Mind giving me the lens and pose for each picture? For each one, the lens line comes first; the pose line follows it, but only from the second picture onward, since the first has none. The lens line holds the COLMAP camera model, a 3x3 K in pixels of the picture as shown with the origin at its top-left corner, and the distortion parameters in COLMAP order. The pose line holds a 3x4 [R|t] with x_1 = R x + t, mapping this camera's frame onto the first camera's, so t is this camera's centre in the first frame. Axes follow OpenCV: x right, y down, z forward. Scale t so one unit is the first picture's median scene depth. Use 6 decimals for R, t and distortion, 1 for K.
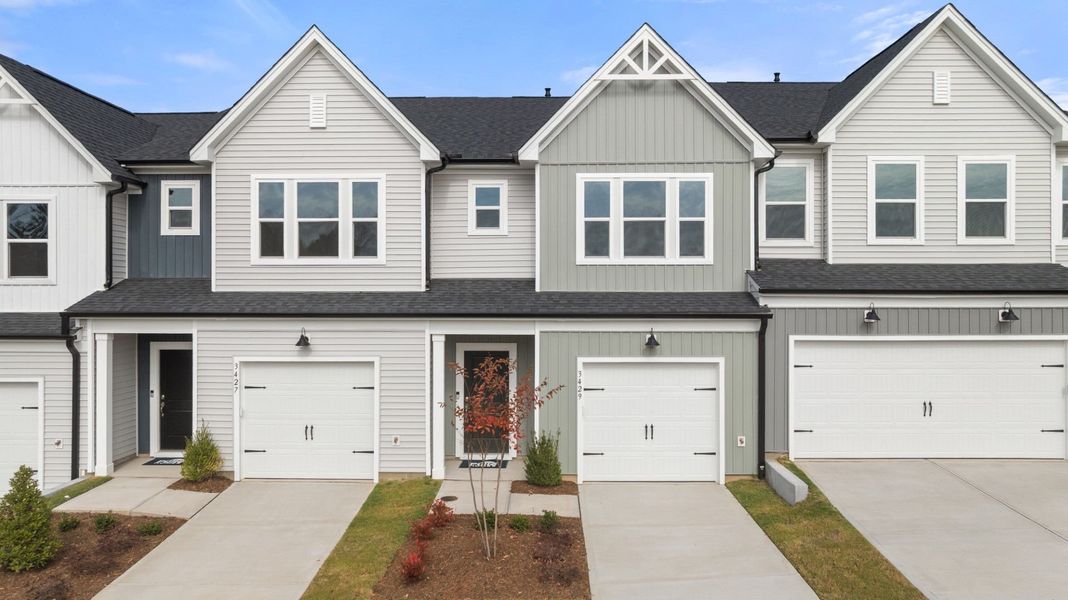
lens RADIAL K [[790.9, 0, 532.0], [0, 790.9, 314.6], [0, 0, 1]] dist [-0.027495, 0.003763]
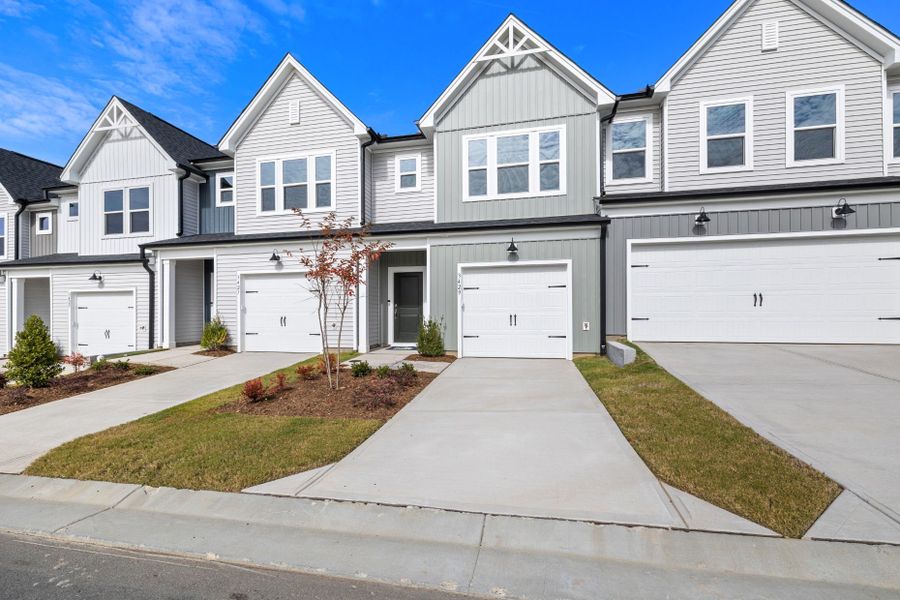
lens RADIAL K [[390.5, 0, 438.8], [0, 390.5, 319.1], [0, 0, 1]] dist [-0.003137, -0.000533]
pose [[0.977317, -0.002187, -0.211772, 0.162551], [0.000734, 0.999976, -0.006935, 0.149018], [0.211782, 0.006623, 0.977295, 0.333265]]
